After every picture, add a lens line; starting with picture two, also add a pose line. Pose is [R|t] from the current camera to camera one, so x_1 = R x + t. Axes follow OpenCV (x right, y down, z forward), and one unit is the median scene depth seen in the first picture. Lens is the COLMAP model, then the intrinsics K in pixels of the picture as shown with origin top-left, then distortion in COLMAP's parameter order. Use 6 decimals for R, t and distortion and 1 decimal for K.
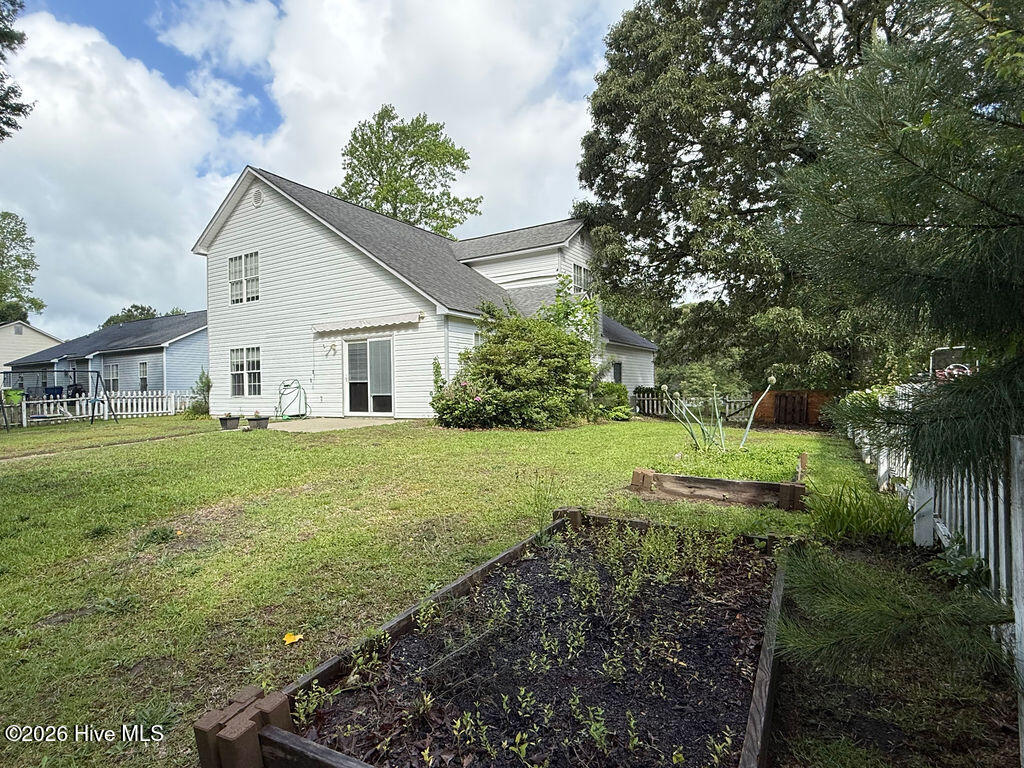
lens RADIAL K [[541.0, 0, 512.0], [0, 541.0, 384.0], [0, 0, 1]] dist [0.002019, -0.000131]
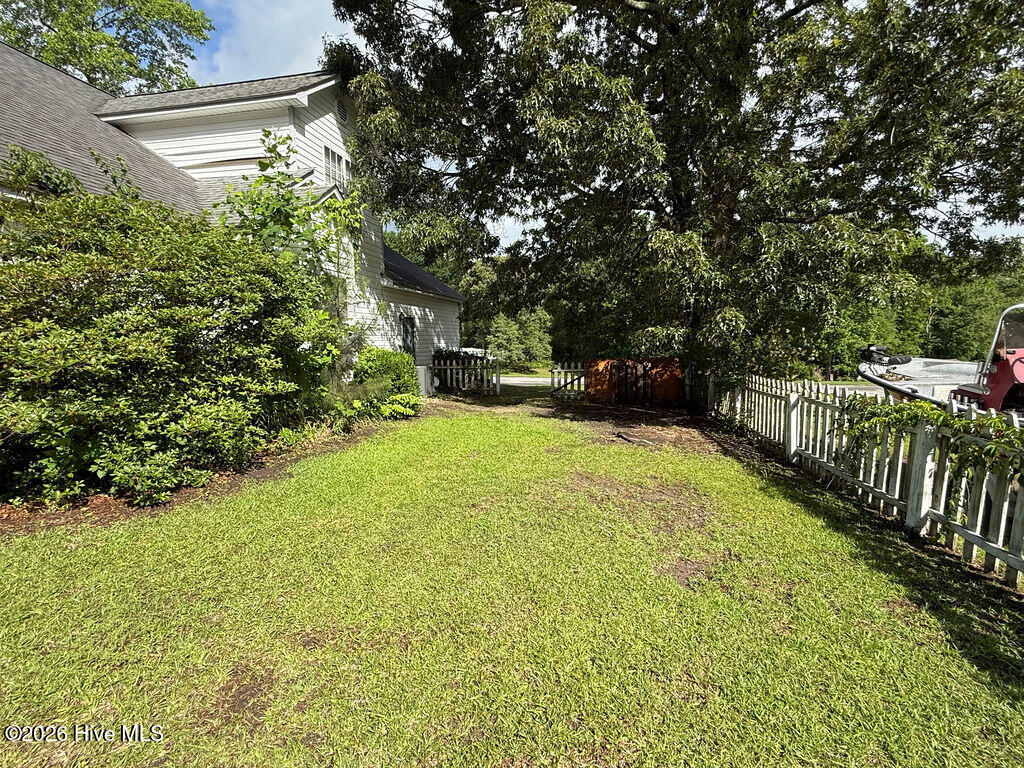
lens RADIAL K [[506.4, 0, 512.0], [0, 506.4, 384.0], [0, 0, 1]] dist [0.026700, 0.000073]
pose [[0.937437, -0.025186, 0.347243, 0.120470], [-0.008560, 0.995411, 0.095306, -0.022228], [-0.348050, -0.092315, 0.932920, 0.439950]]
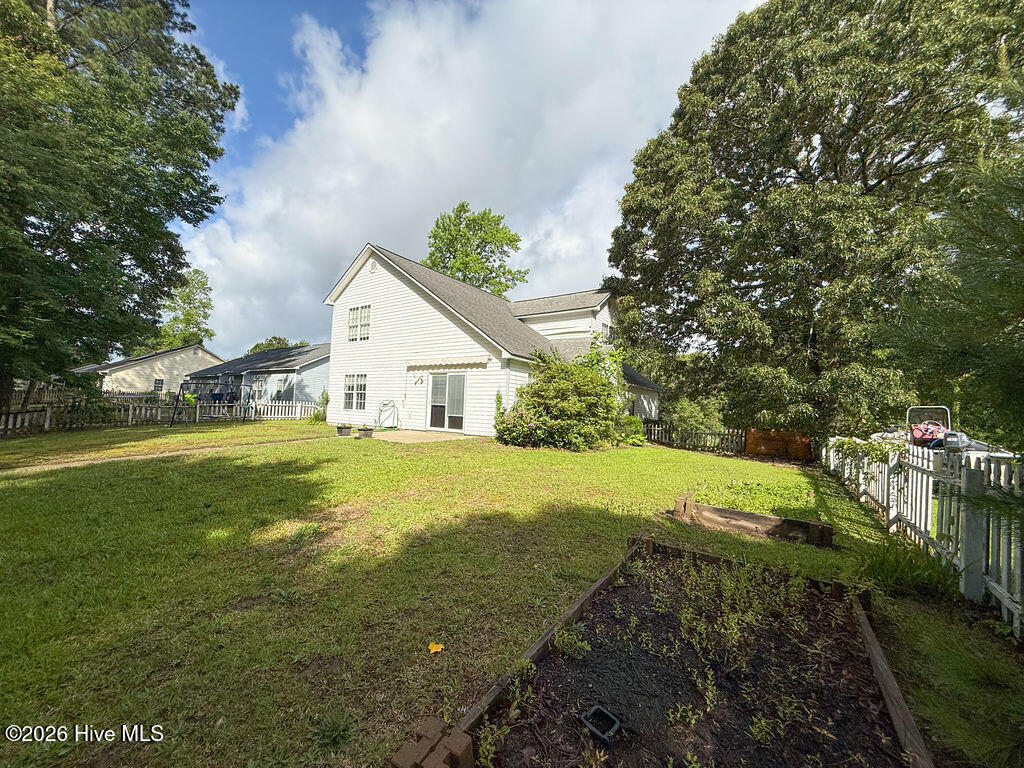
lens RADIAL K [[404.4, 0, 512.0], [0, 404.4, 384.0], [0, 0, 1]] dist [0.000121, 0.000053]
pose [[0.996295, 0.052498, -0.068117, -0.034483], [-0.056188, 0.996989, -0.053434, -0.010876], [0.065107, 0.057064, 0.996245, 0.016127]]
